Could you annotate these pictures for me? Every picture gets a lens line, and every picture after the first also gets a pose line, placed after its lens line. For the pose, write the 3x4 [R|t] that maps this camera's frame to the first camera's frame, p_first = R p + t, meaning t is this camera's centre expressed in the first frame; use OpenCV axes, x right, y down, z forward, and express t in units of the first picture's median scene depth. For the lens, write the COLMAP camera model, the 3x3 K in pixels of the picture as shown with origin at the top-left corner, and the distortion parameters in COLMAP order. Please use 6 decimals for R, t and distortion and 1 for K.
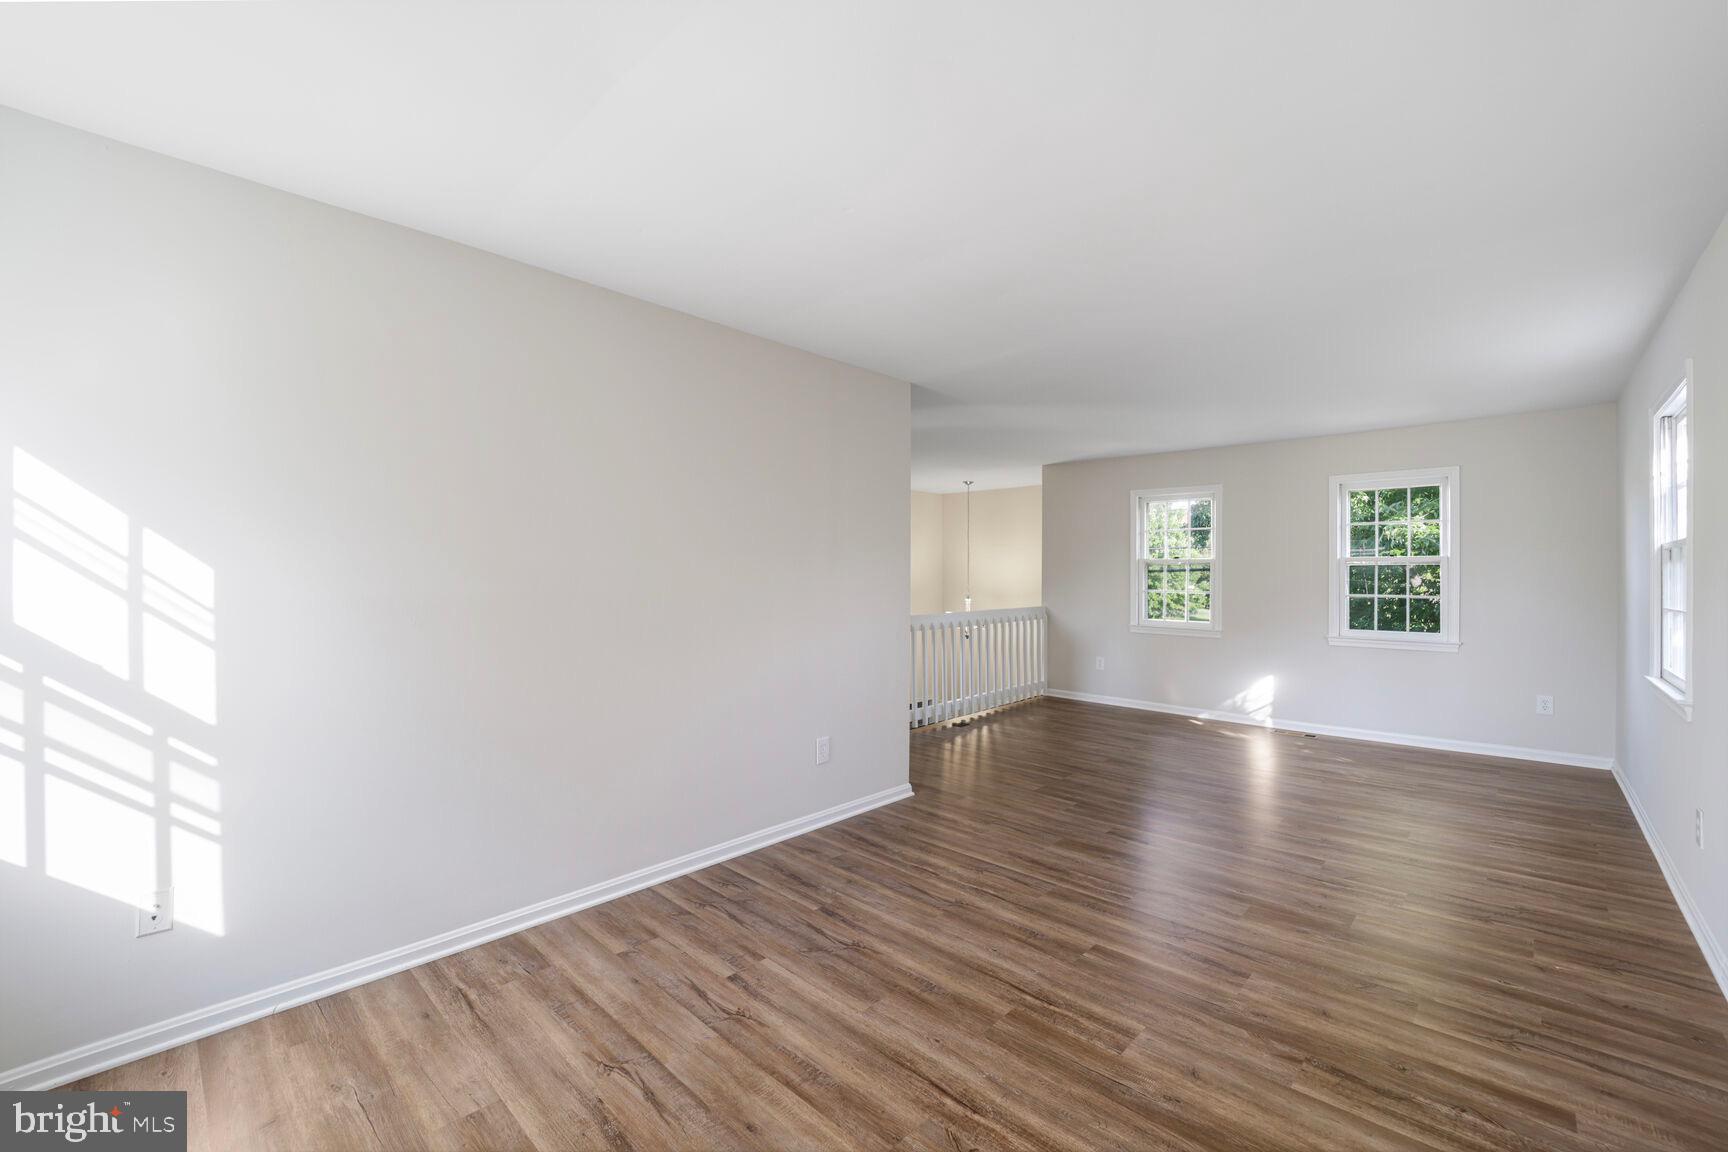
lens RADIAL K [[709.2, 0, 863.1], [0, 709.2, 581.6], [0, 0, 1]] dist [-0.010941, 0.000746]
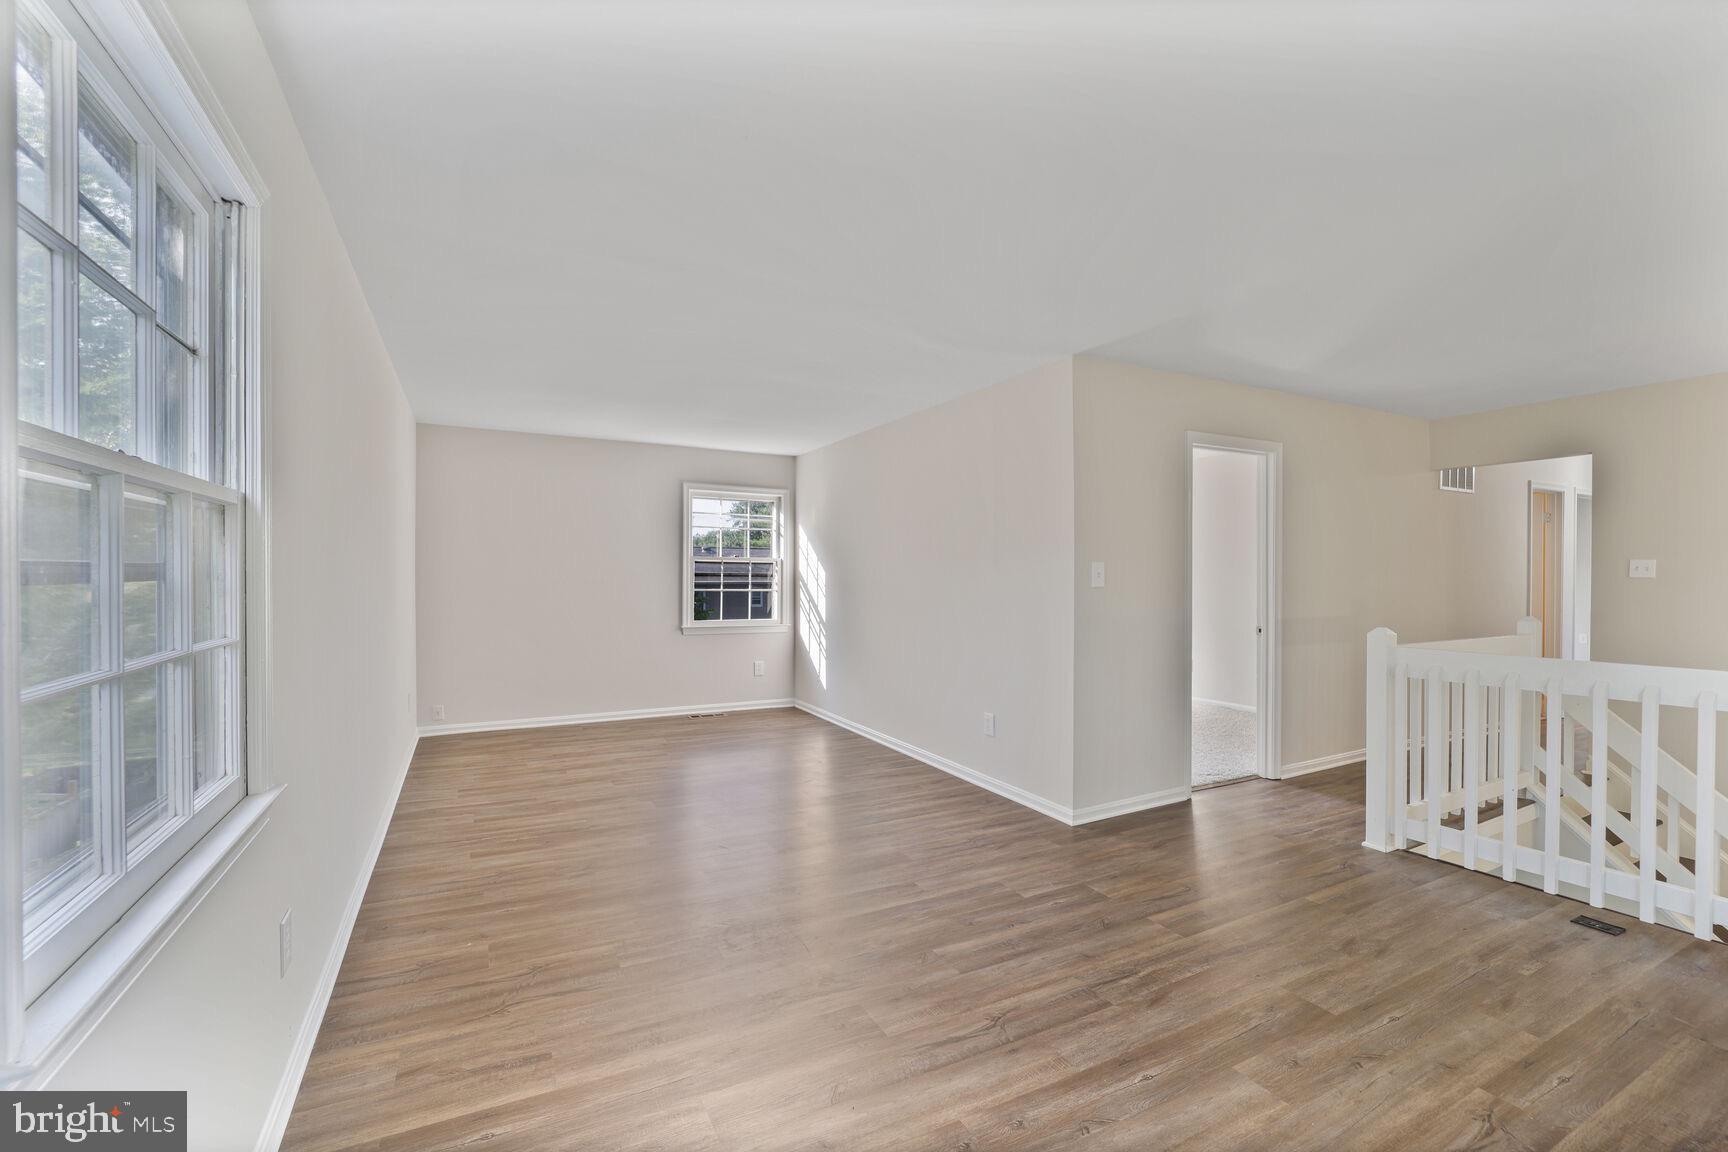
lens RADIAL K [[741.2, 0, 868.5], [0, 741.2, 576.9], [0, 0, 1]] dist [0.001926, -0.000013]
pose [[-0.328478, -0.002212, -0.944509, 1.477992], [-0.011036, 0.999938, 0.001496, -0.005138], [0.944447, 0.010915, -0.328482, 1.539386]]
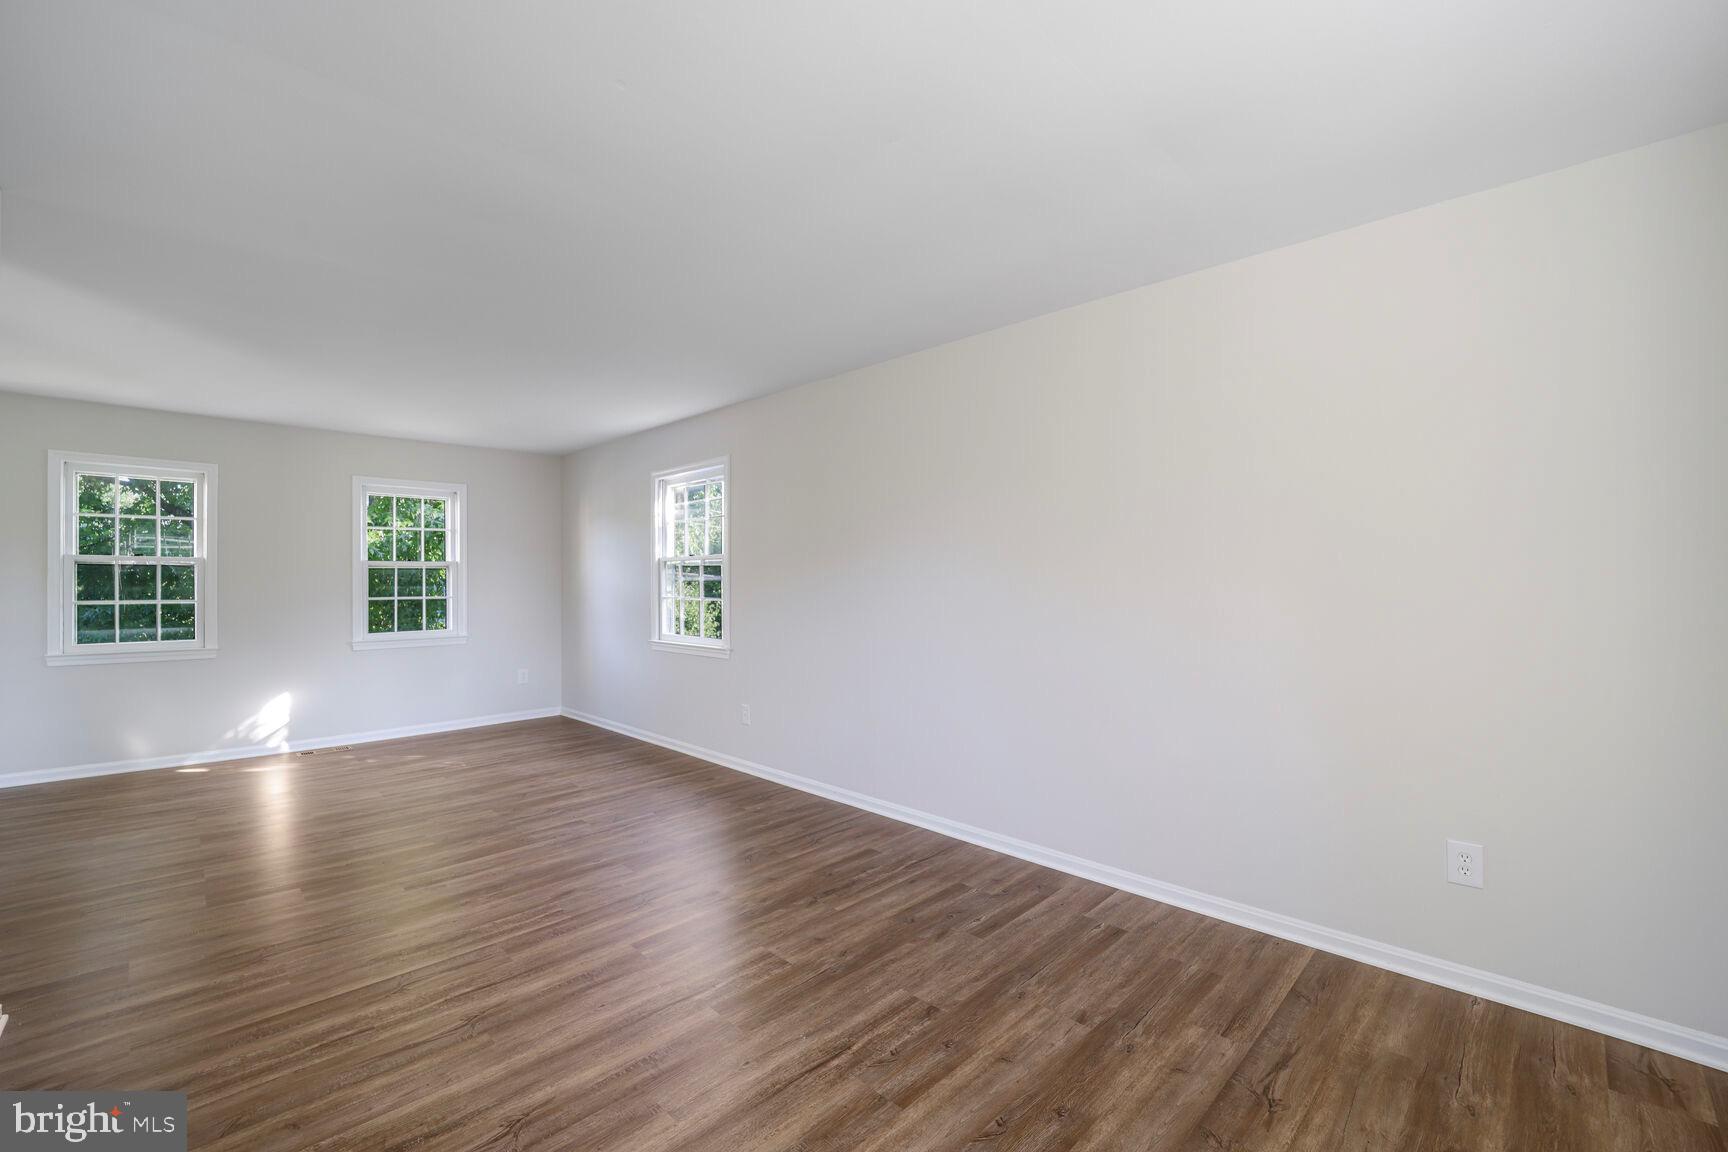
lens RADIAL K [[709.2, 0, 869.5], [0, 709.2, 571.4], [0, 0, 1]] dist [-0.010941, 0.000746]
pose [[0.023764, 0.010659, 0.999661, -0.579137], [0.008465, 0.999905, -0.010863, -0.001358], [-0.999682, 0.008721, 0.023672, 0.548641]]
